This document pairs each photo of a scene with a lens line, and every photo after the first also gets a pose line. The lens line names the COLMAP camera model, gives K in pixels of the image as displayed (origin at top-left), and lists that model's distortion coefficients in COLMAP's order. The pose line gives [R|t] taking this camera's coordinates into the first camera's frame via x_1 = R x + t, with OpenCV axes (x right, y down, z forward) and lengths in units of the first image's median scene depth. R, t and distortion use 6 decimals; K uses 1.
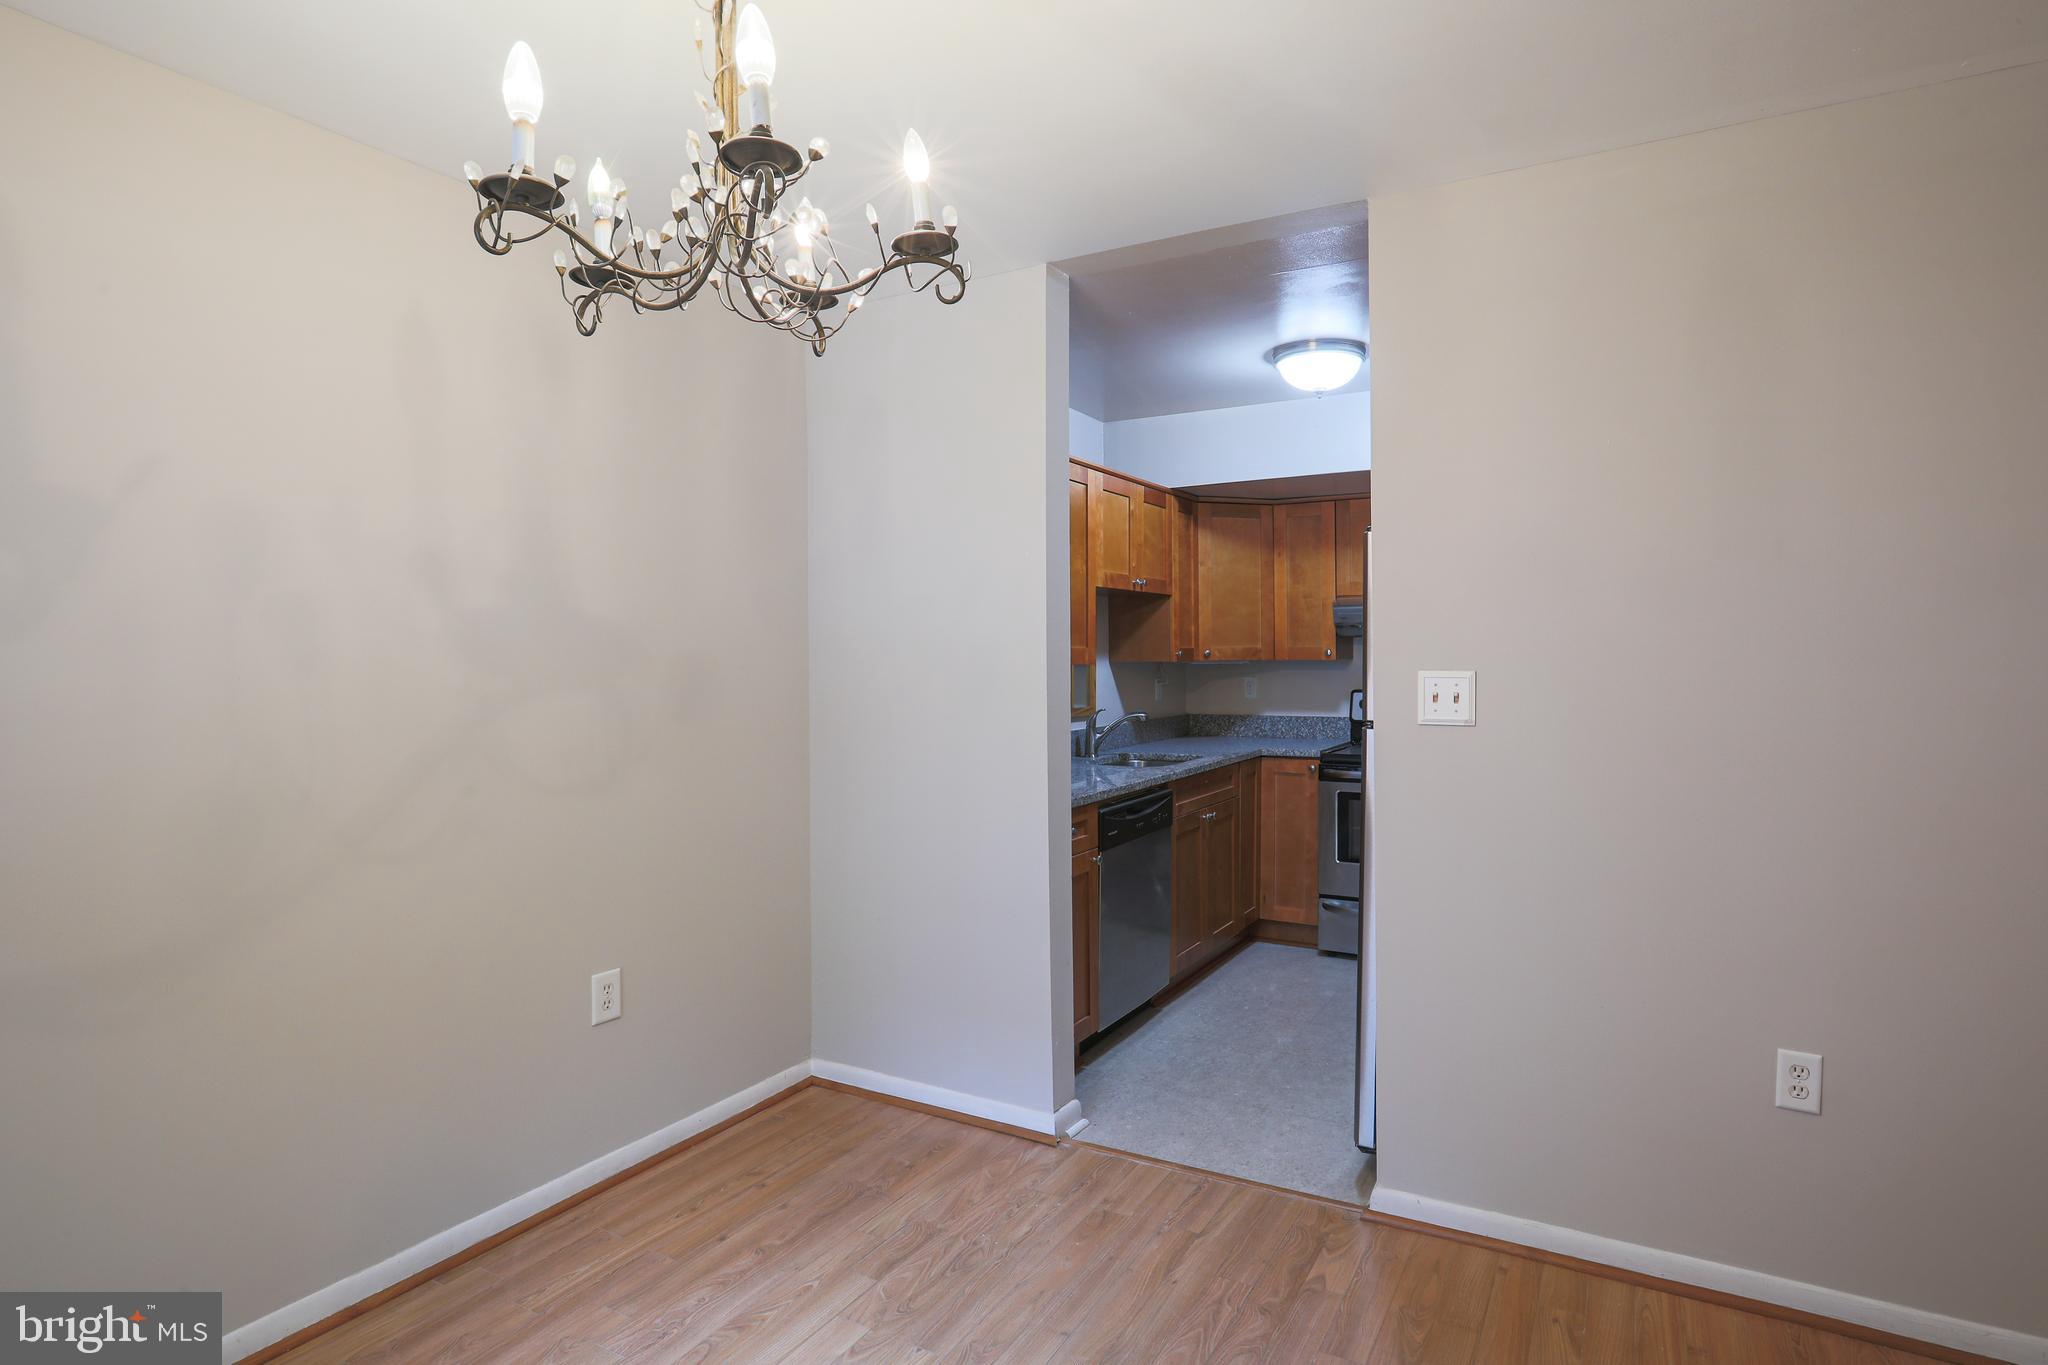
lens RADIAL K [[1065.4, 0, 1073.9], [0, 1065.4, 688.7], [0, 0, 1]] dist [-0.020889, -0.000712]
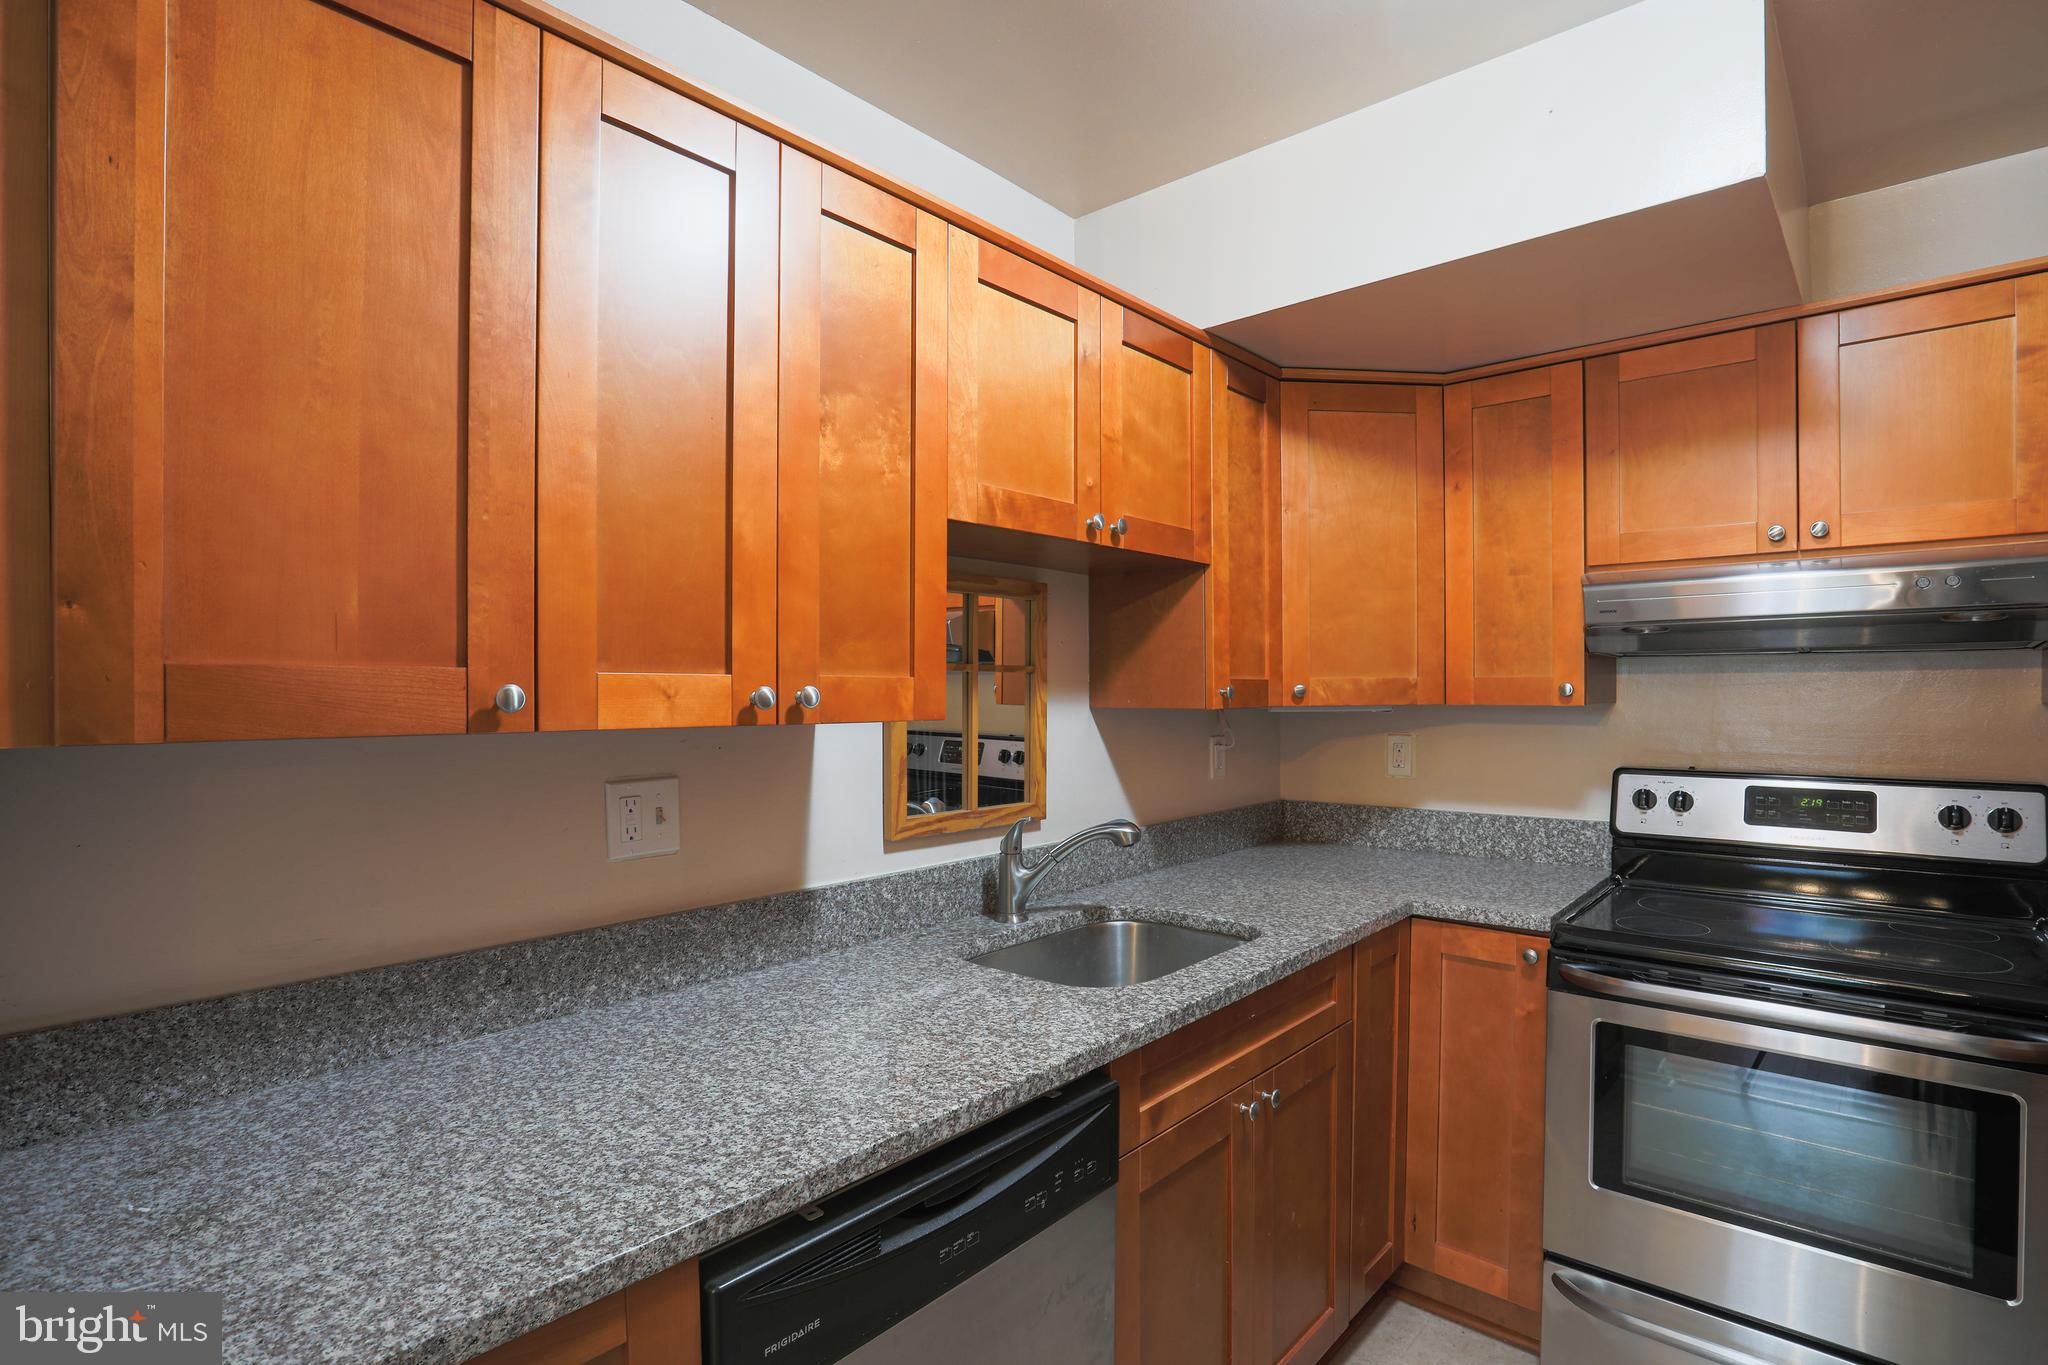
lens RADIAL K [[1016.0, 0, 1031.0], [0, 1016.0, 699.6], [0, 0, 1]] dist [-0.053804, 0.019720]
pose [[0.976306, 0.007686, -0.216260, 0.110122], [-0.011878, 0.999766, -0.018091, -0.019754], [0.216070, 0.020231, 0.976168, 0.545039]]
